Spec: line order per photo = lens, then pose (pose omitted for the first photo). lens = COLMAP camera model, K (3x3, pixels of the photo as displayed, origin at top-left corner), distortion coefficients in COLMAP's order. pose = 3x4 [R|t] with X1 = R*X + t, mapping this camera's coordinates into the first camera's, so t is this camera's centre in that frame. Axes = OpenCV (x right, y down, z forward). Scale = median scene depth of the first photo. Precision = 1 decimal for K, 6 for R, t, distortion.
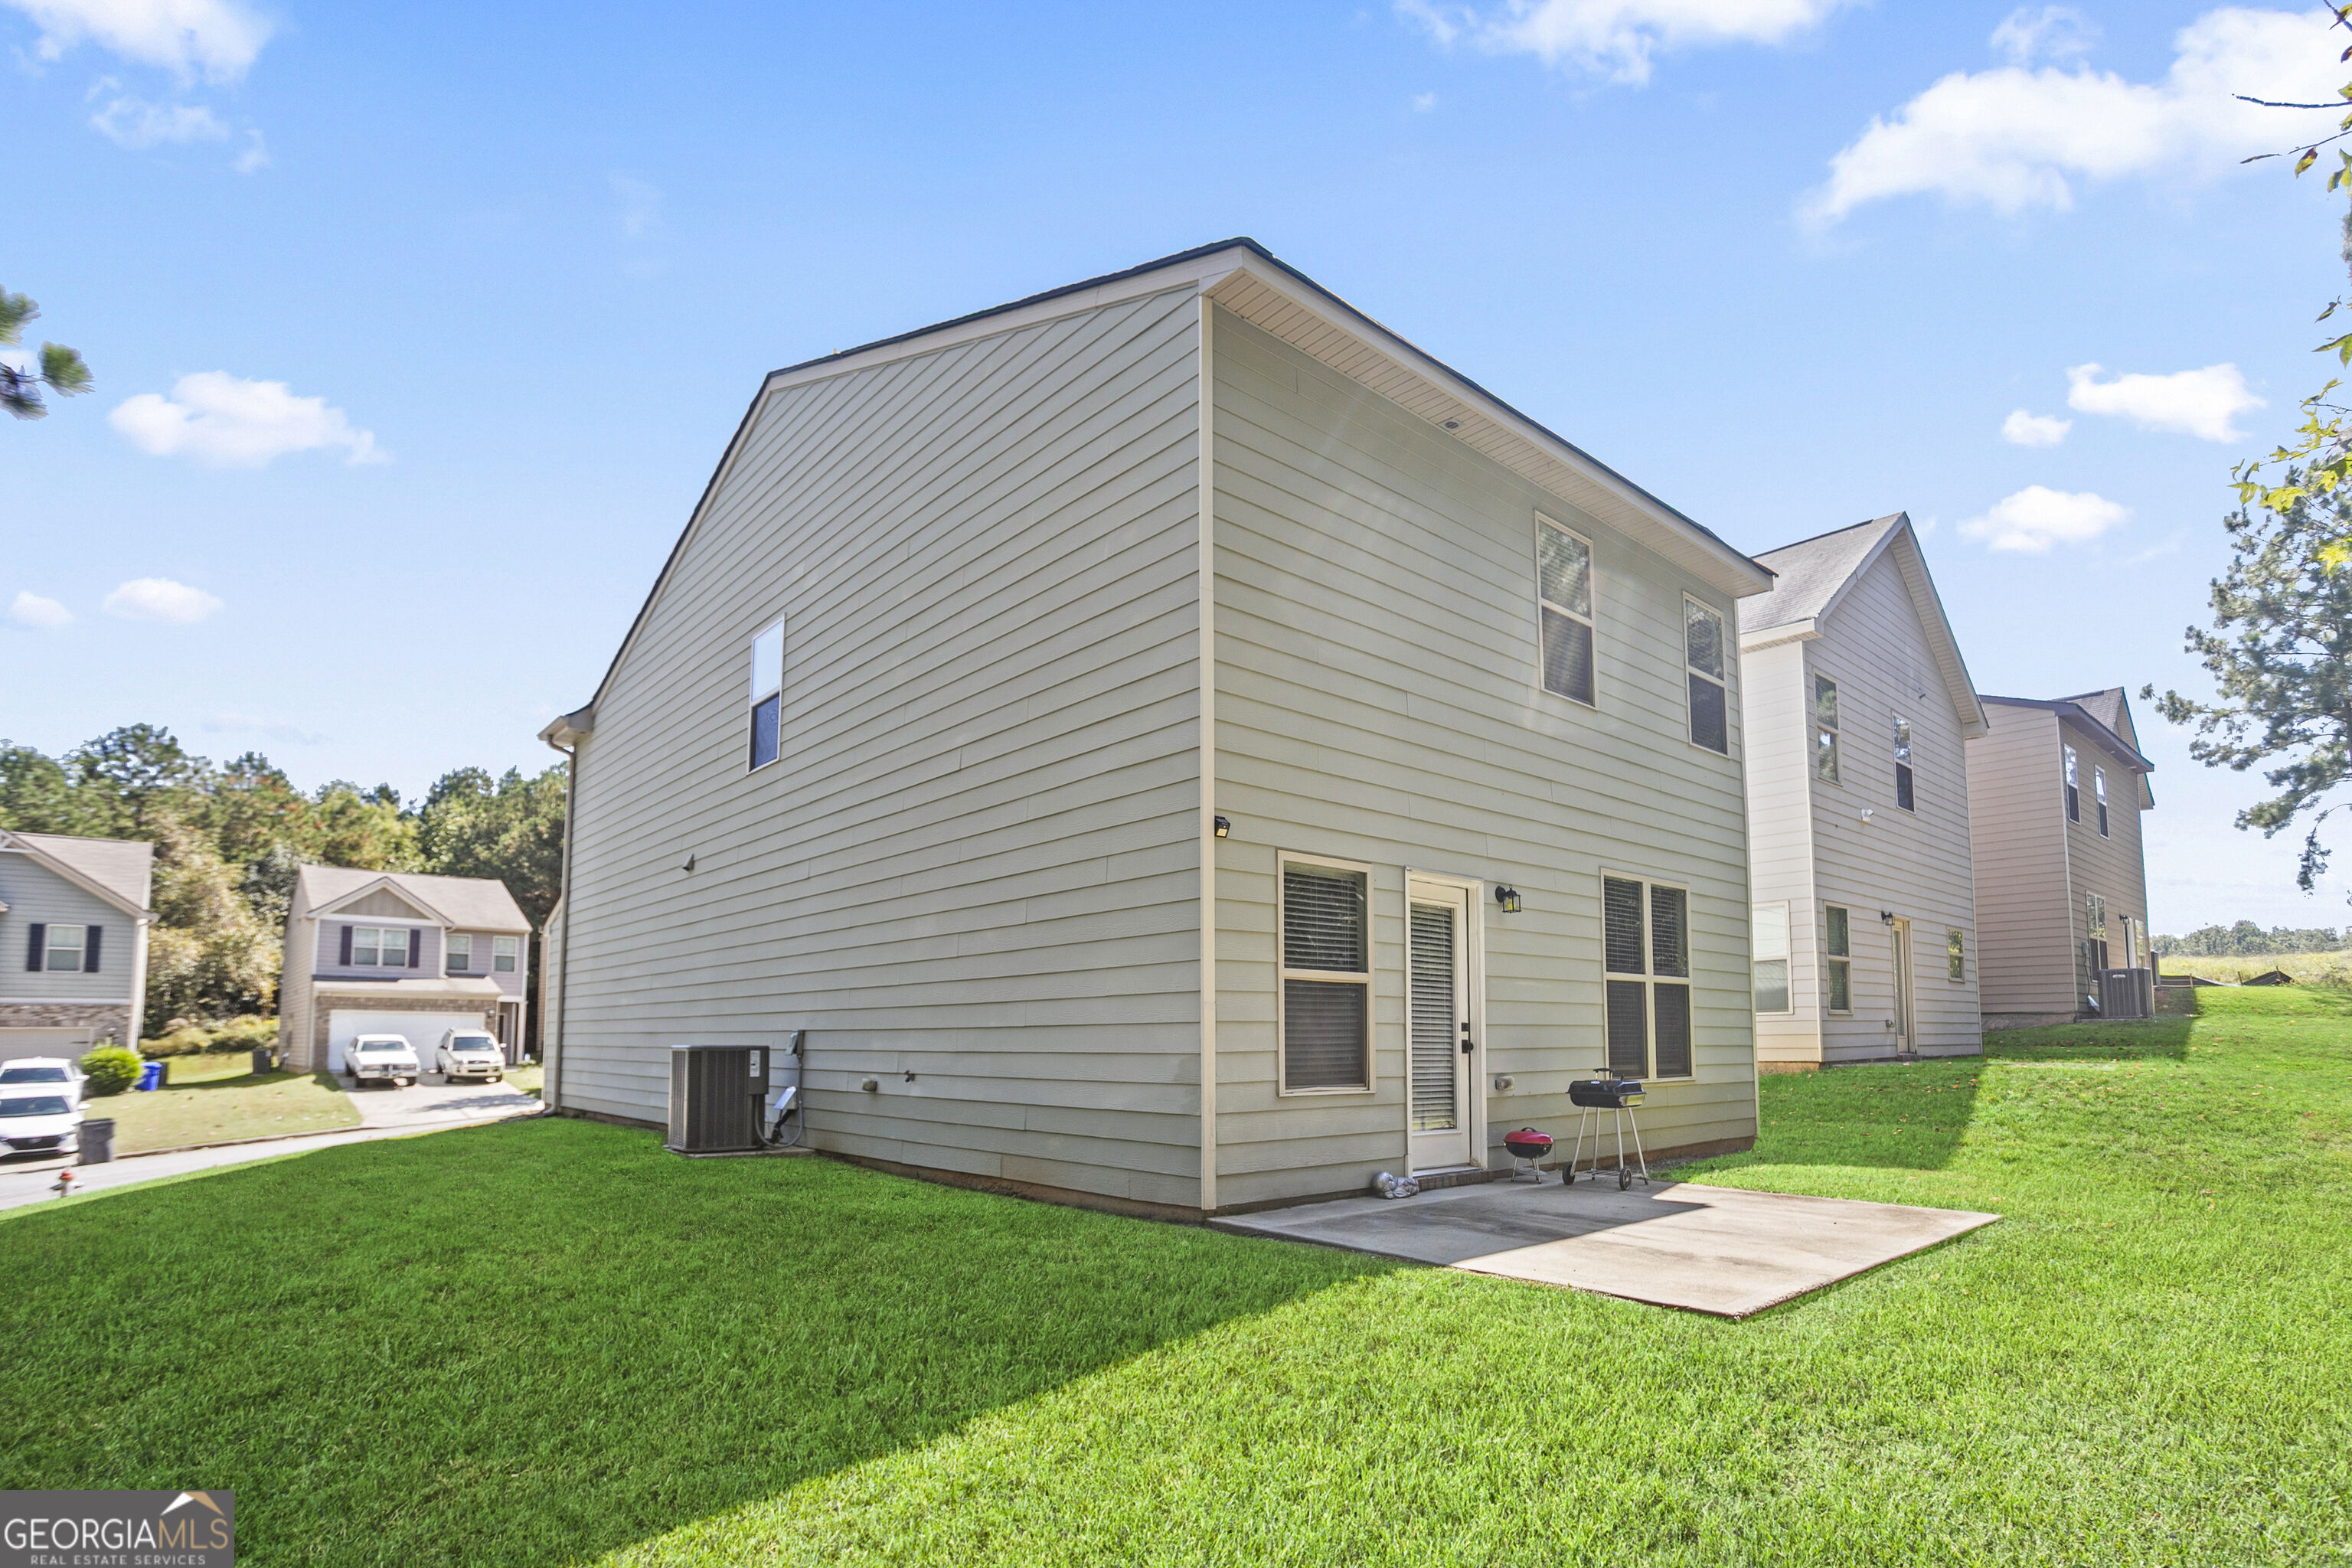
lens RADIAL K [[1177.4, 0, 1176.0], [0, 1177.4, 784.0], [0, 0, 1]] dist [-0.051025, 0.035451]
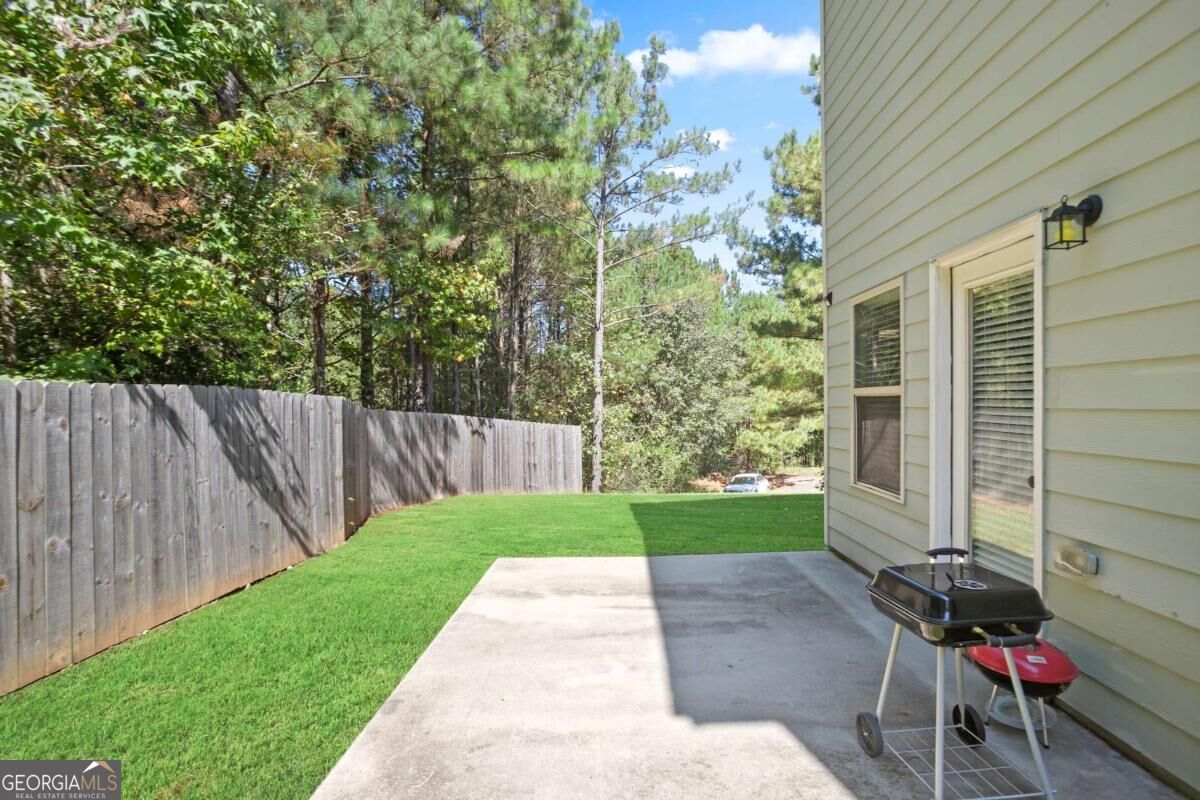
lens RADIAL K [[600.7, 0, 600.0], [0, 600.7, 400.0], [0, 0, 1]] dist [-0.051025, 0.035451]
pose [[-0.681565, 0.000612, -0.731757, 0.630631], [0.163176, 0.974947, -0.151169, 0.188085], [0.713332, -0.222436, -0.664590, 1.043327]]
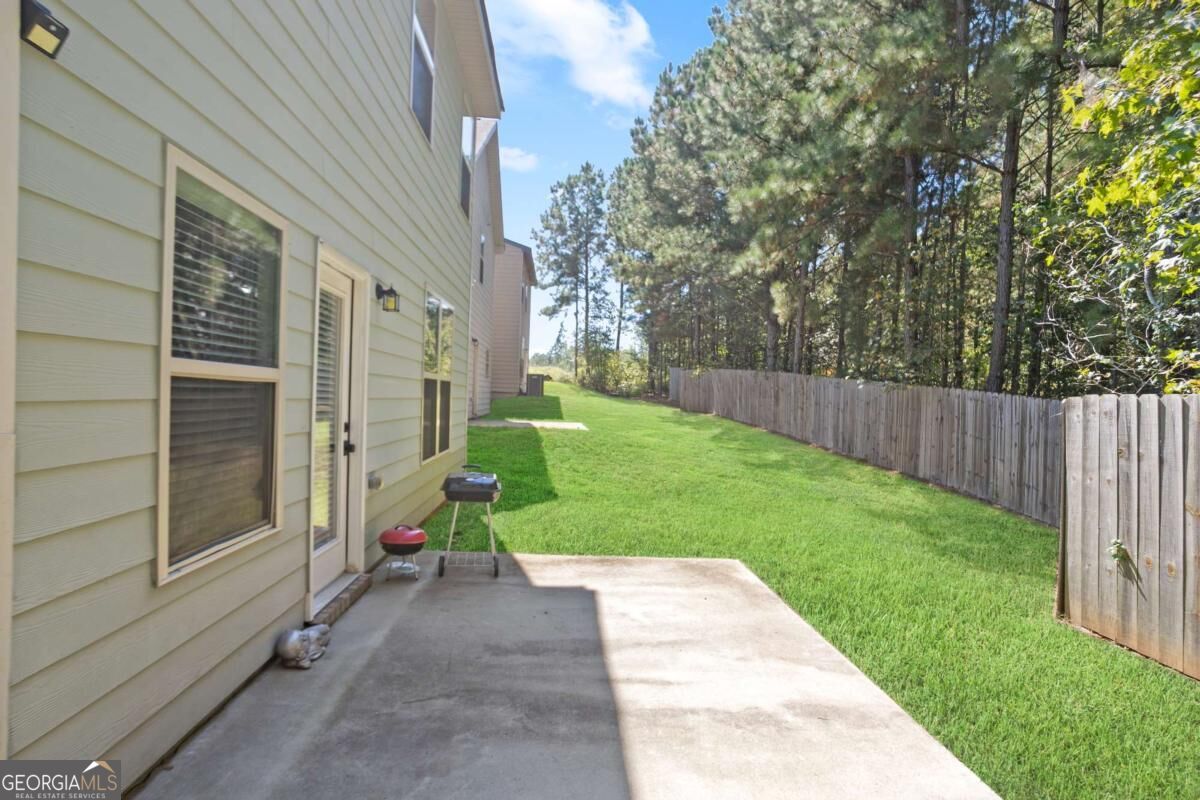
lens RADIAL K [[600.7, 0, 600.0], [0, 600.7, 400.0], [0, 0, 1]] dist [-0.051025, 0.035451]
pose [[0.604184, 0.016278, 0.796679, -0.007855], [-0.200498, 0.970731, 0.132219, 0.084801], [-0.771208, -0.239617, 0.589764, 0.577540]]
